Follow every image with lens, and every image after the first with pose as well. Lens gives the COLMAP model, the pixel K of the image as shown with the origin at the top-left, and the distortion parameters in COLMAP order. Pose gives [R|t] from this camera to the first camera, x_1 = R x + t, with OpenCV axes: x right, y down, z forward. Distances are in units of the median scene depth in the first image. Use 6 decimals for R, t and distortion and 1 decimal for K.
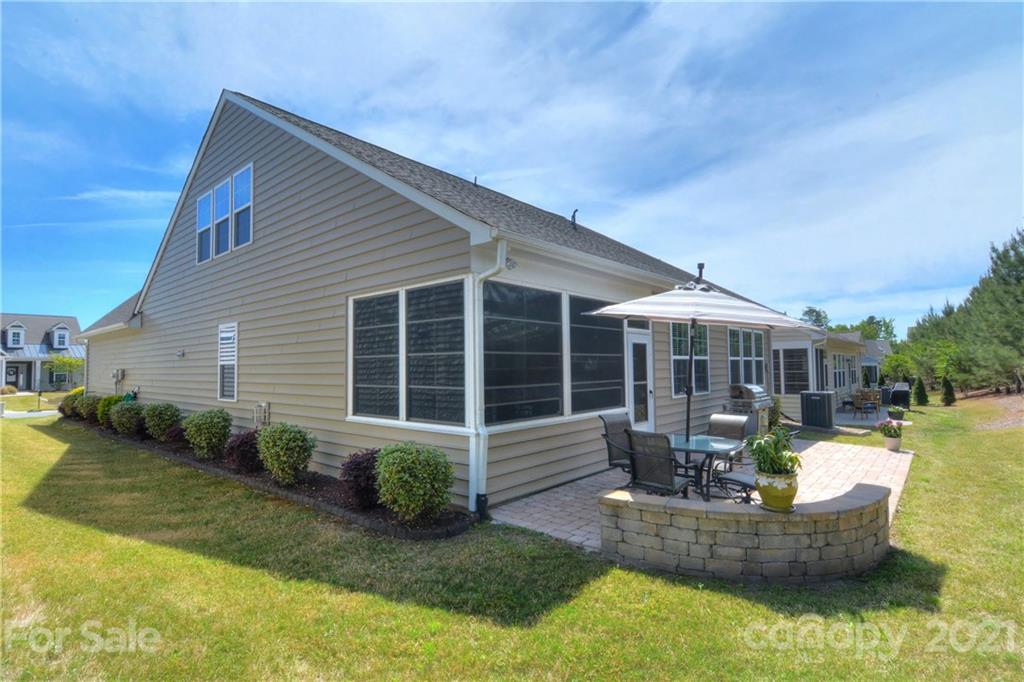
lens RADIAL K [[495.1, 0, 507.2], [0, 495.1, 370.7], [0, 0, 1]] dist [0.011334, -0.001838]
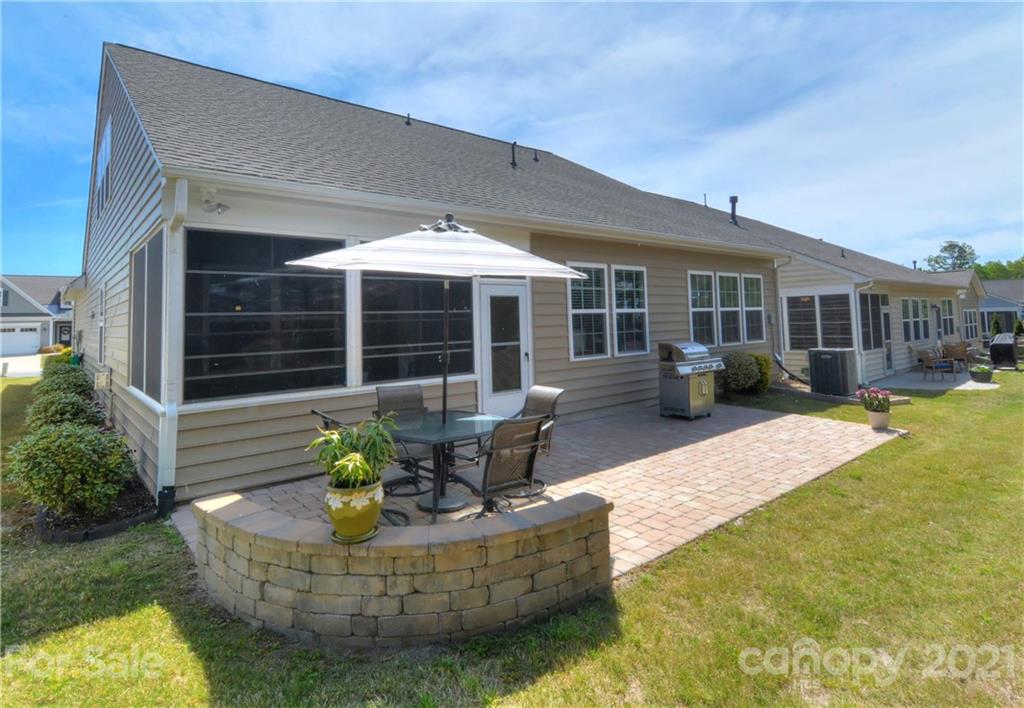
lens RADIAL K [[512.1, 0, 524.9], [0, 512.1, 284.0], [0, 0, 1]] dist [0.006518, -0.000464]
pose [[0.986307, -0.023601, -0.163222, 0.372498], [0.011991, 0.997350, -0.071753, -0.012557], [0.164483, 0.068813, 0.983977, 0.113260]]
